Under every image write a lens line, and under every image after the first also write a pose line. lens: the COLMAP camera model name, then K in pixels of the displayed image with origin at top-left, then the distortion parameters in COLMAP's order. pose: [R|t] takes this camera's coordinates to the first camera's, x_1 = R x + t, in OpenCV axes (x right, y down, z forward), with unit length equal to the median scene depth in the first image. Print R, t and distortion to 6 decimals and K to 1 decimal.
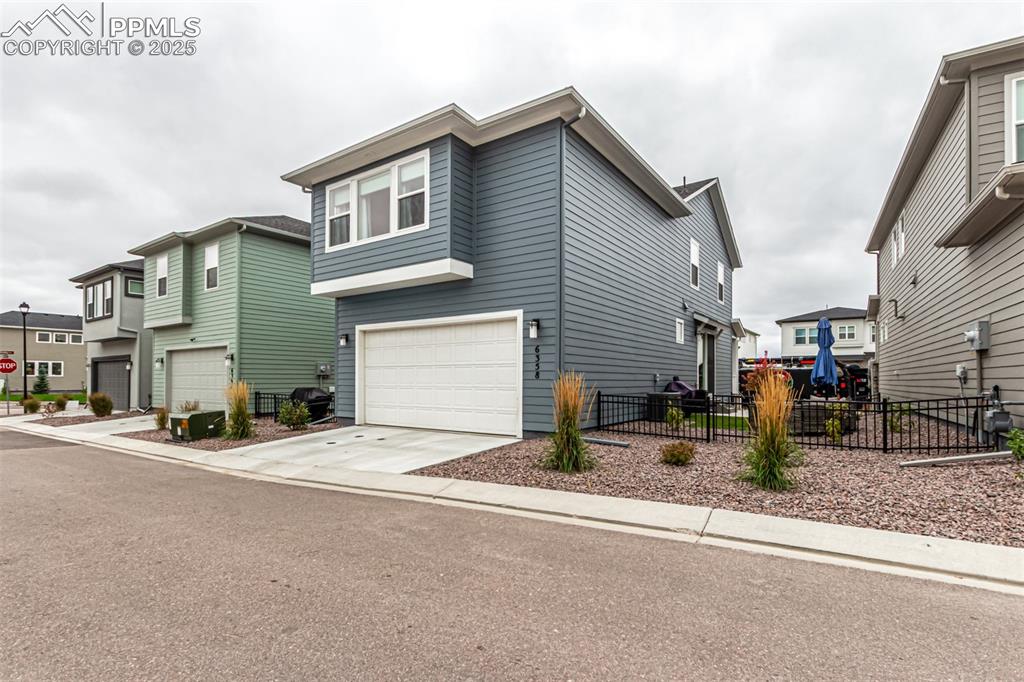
lens RADIAL K [[492.6, 0, 531.3], [0, 492.6, 371.9], [0, 0, 1]] dist [0.000694, -0.000449]
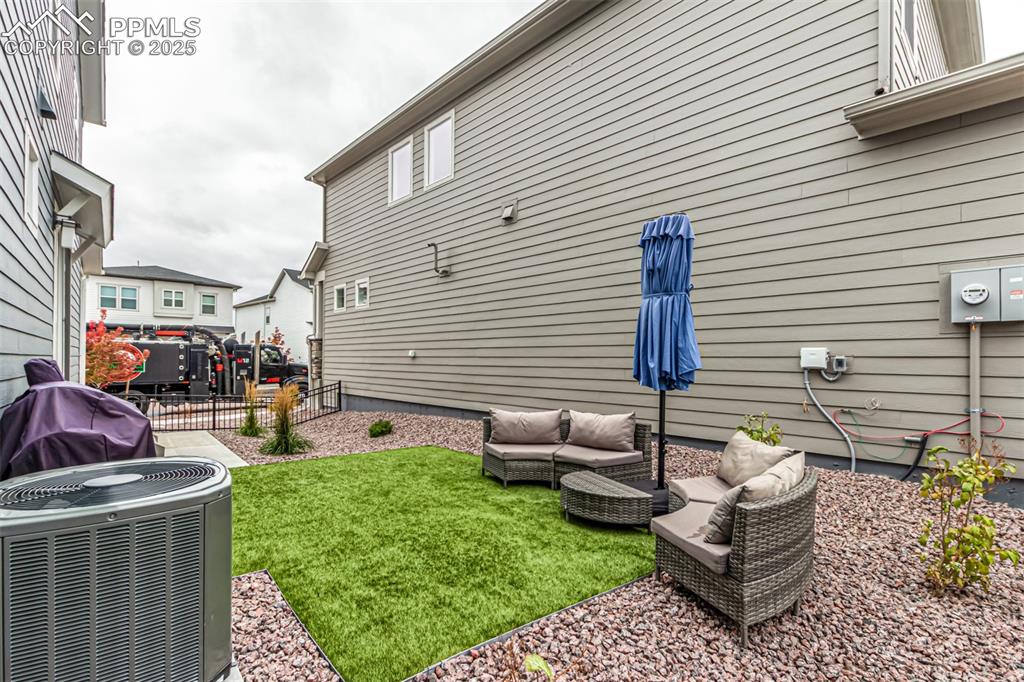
lens RADIAL K [[497.8, 0, 508.7], [0, 497.8, 364.0], [0, 0, 1]] dist [0.000398, 0.000245]
pose [[0.309002, -0.007387, 0.951033, 0.171723], [-0.023039, 0.999618, 0.015250, 0.003068], [-0.950782, -0.026623, 0.308714, 0.953821]]
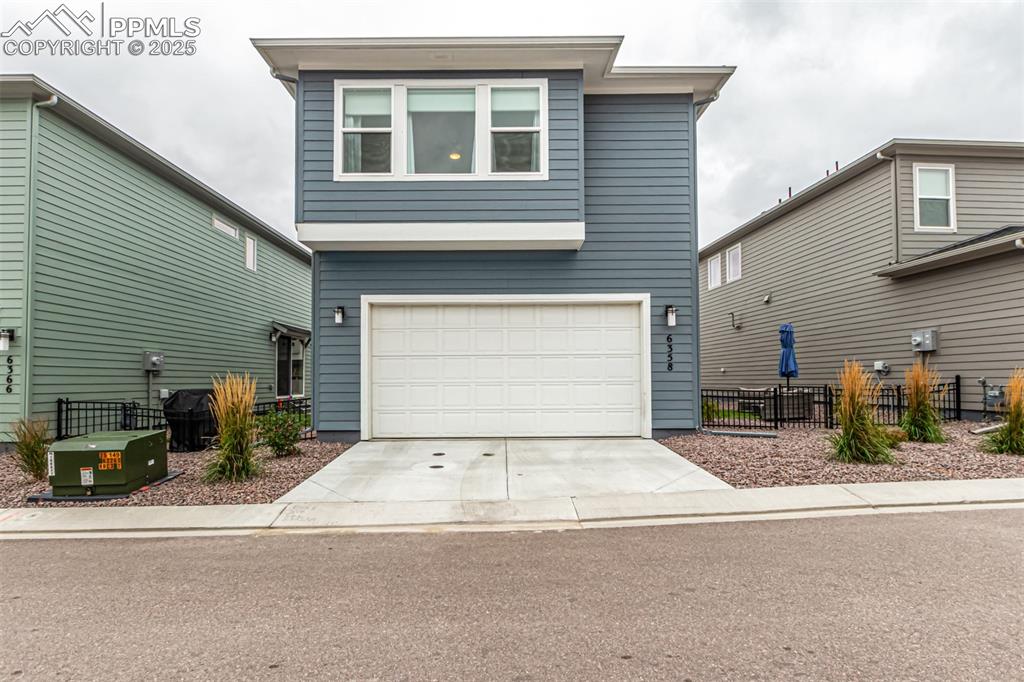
lens RADIAL K [[497.8, 0, 508.7], [0, 497.8, 364.0], [0, 0, 1]] dist [0.000398, 0.000245]
pose [[0.828105, 0.011780, 0.560449, -0.646526], [-0.001195, 0.999814, -0.019249, 0.016445], [-0.560572, 0.015271, 0.827965, 0.353520]]
